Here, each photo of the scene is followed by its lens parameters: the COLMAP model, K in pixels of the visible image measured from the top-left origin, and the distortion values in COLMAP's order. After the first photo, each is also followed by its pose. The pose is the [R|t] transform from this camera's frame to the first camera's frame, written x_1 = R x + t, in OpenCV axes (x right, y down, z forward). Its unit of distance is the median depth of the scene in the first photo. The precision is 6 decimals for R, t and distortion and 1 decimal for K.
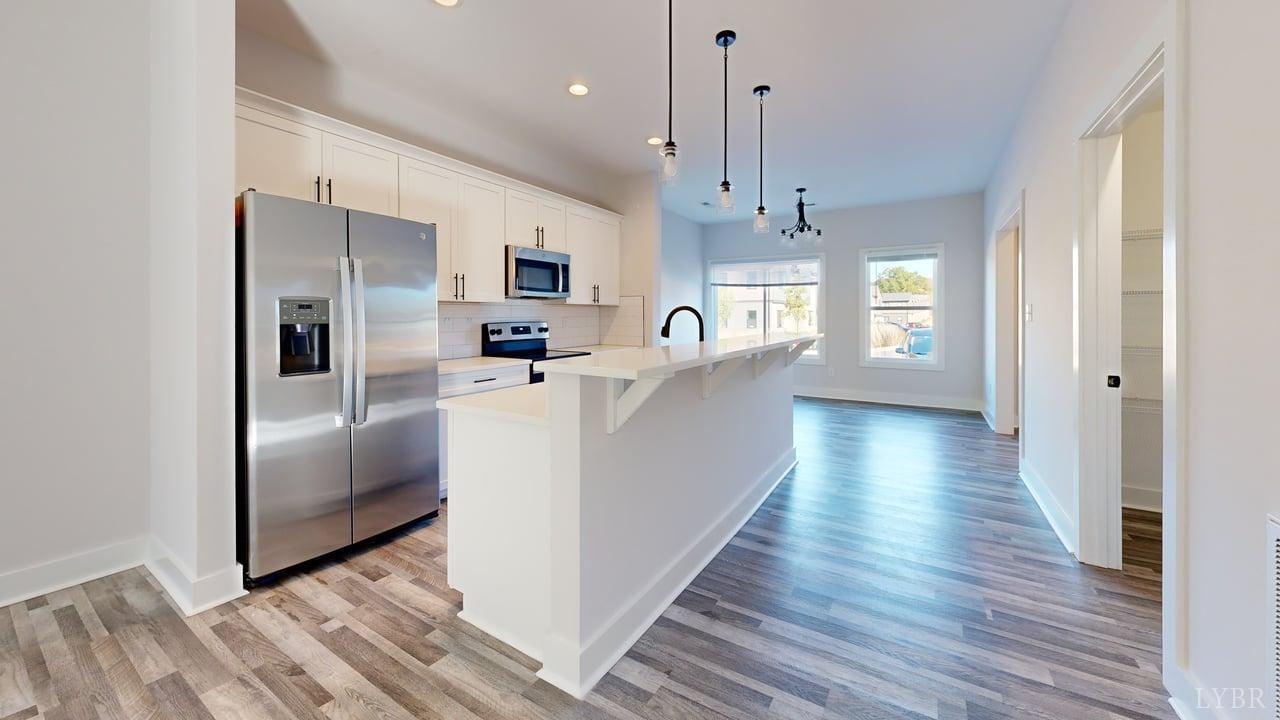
lens RADIAL K [[462.6, 0, 632.1], [0, 462.6, 346.3], [0, 0, 1]] dist [-0.005993, 0.000537]
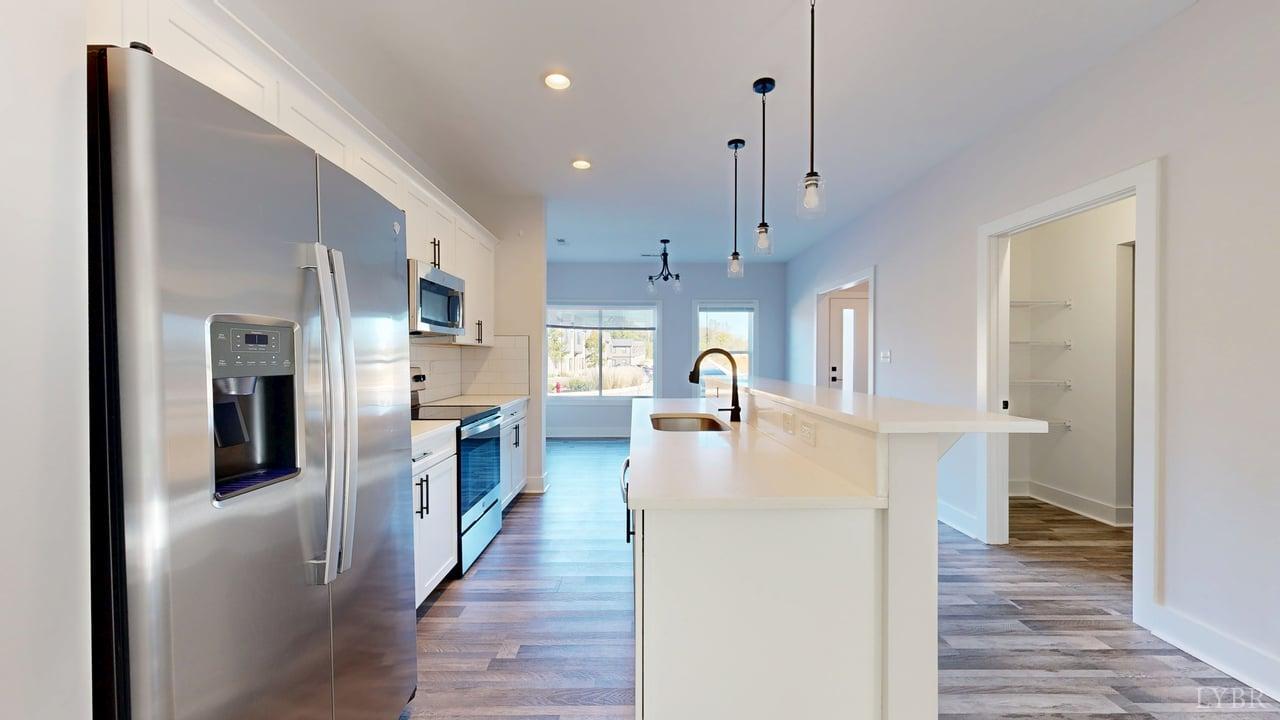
lens RADIAL K [[462.6, 0, 631.9], [0, 462.6, 342.9], [0, 0, 1]] dist [-0.005993, 0.000537]
pose [[0.831306, 0.020139, 0.555450, -0.549618], [0.035519, 0.995376, -0.089249, -0.024154], [-0.554678, 0.093922, 0.826747, 0.360719]]
